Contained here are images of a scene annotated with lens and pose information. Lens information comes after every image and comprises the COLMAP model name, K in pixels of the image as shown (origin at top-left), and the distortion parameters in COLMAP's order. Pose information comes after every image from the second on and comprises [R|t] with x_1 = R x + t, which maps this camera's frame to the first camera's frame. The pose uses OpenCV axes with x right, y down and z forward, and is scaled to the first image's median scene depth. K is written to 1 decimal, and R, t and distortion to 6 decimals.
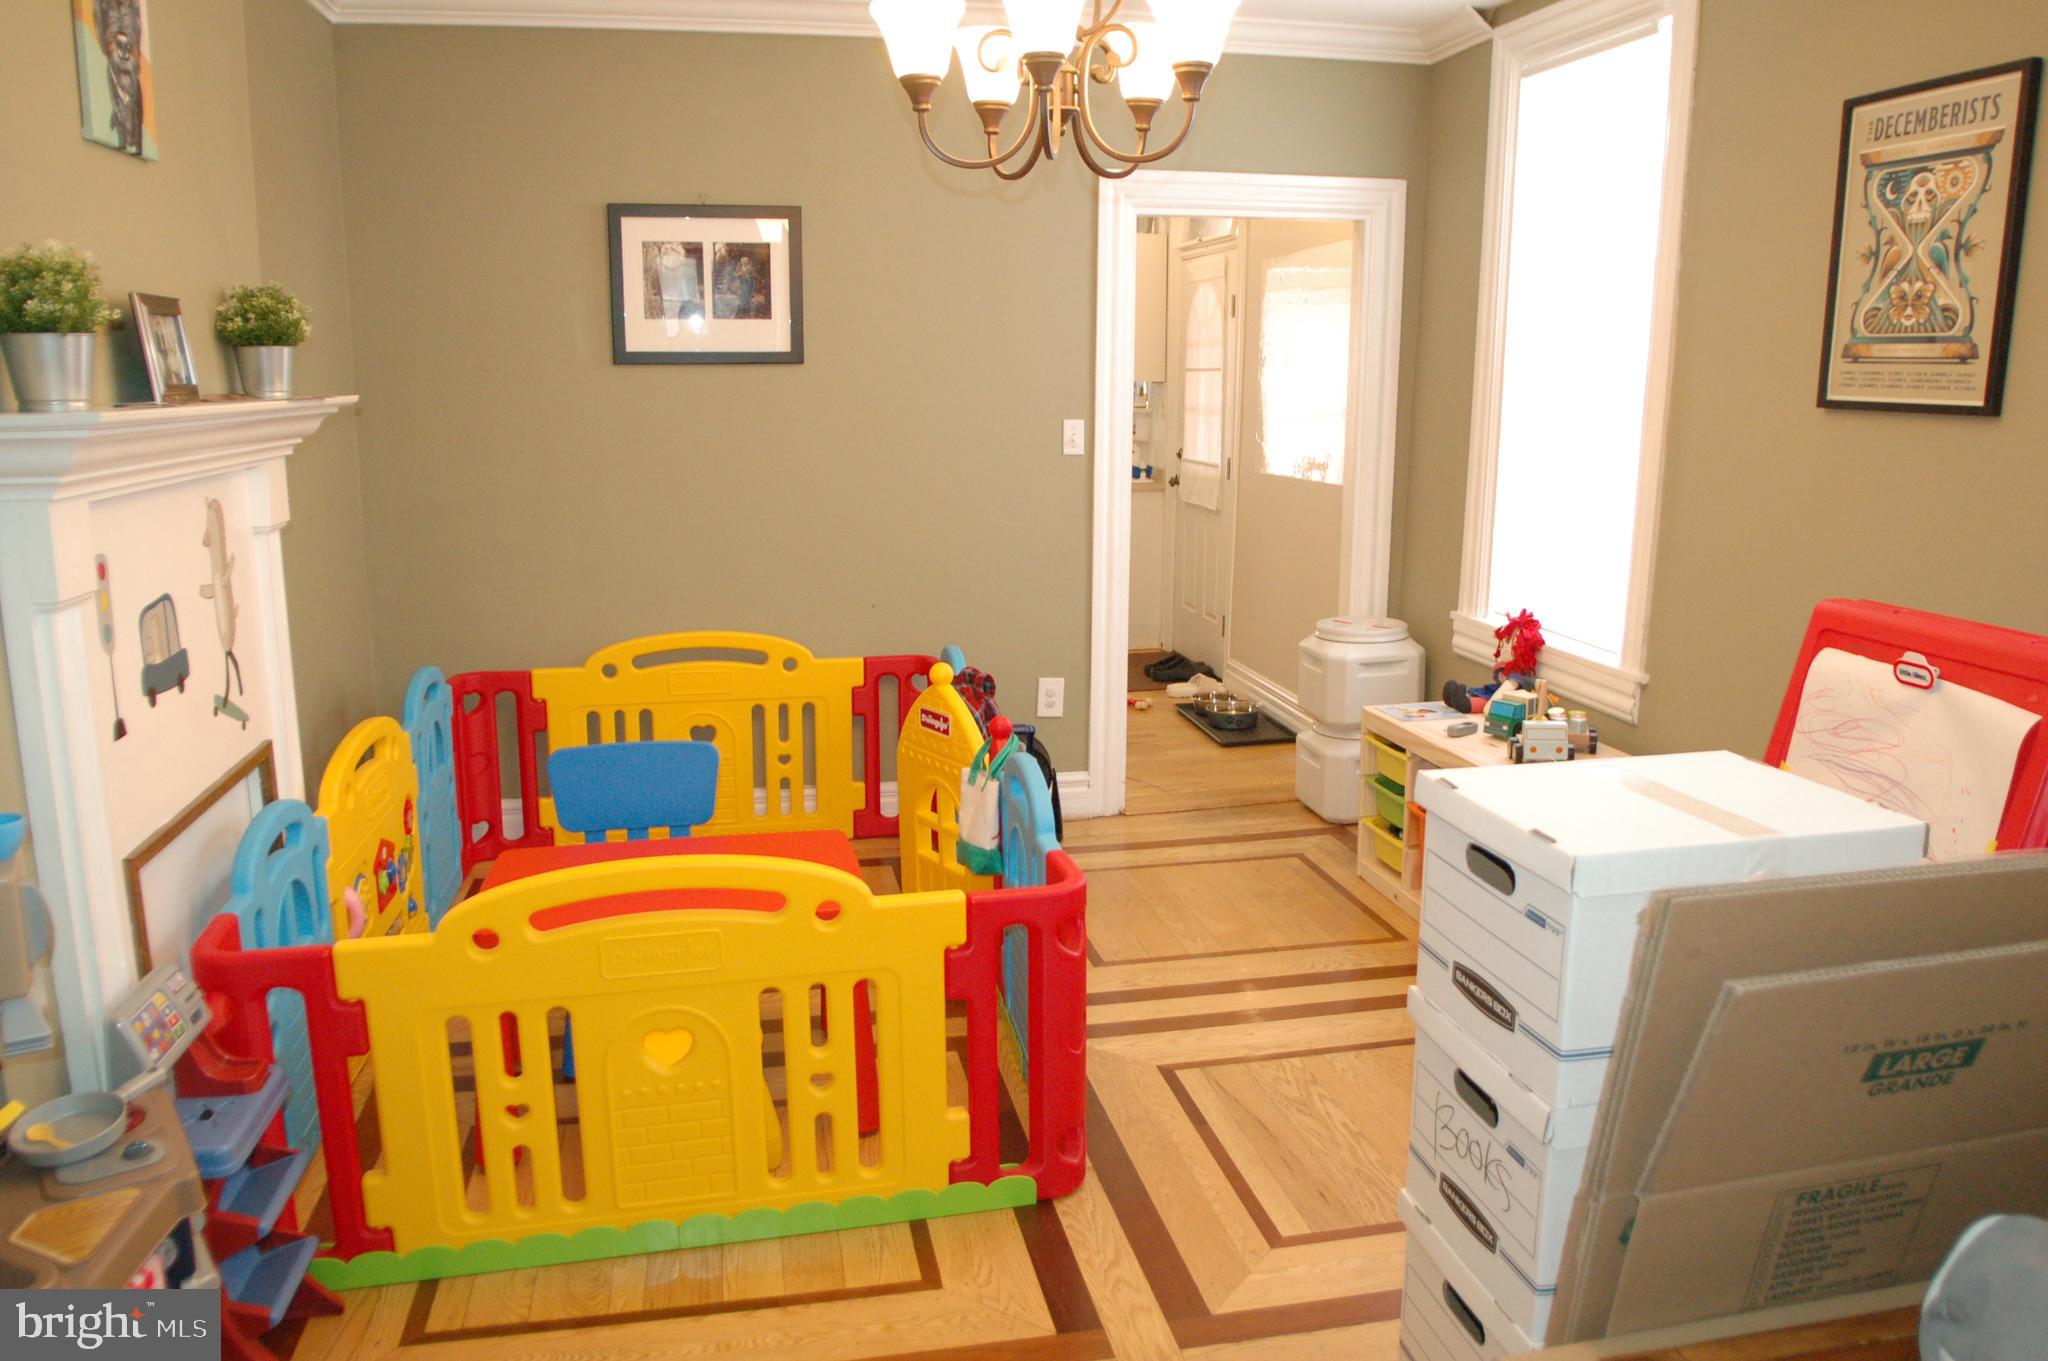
lens RADIAL K [[1521.7, 0, 1037.2], [0, 1521.7, 690.9], [0, 0, 1]] dist [-0.099277, 0.052473]
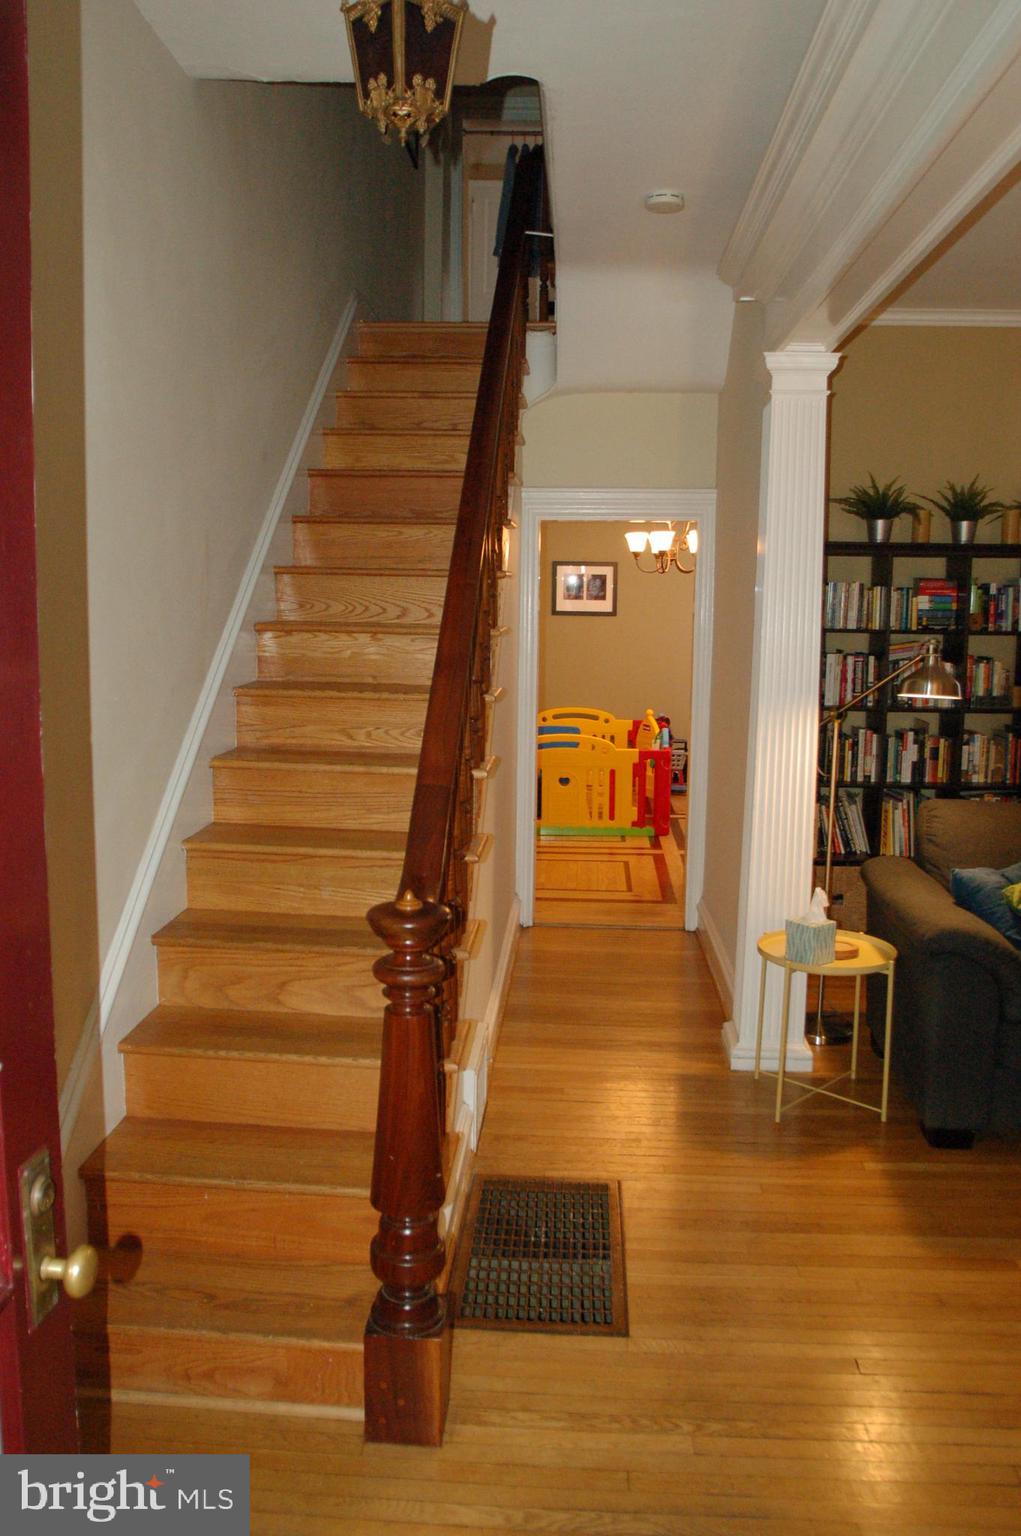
lens RADIAL K [[1141.3, 0, 508.0], [0, 1141.3, 751.8], [0, 0, 1]] dist [-0.099277, 0.052473]
pose [[0.961958, 0.041801, -0.269980, 0.250968], [-0.064281, 0.995112, -0.074966, 0.224076], [0.265527, 0.089469, 0.959943, -1.149372]]
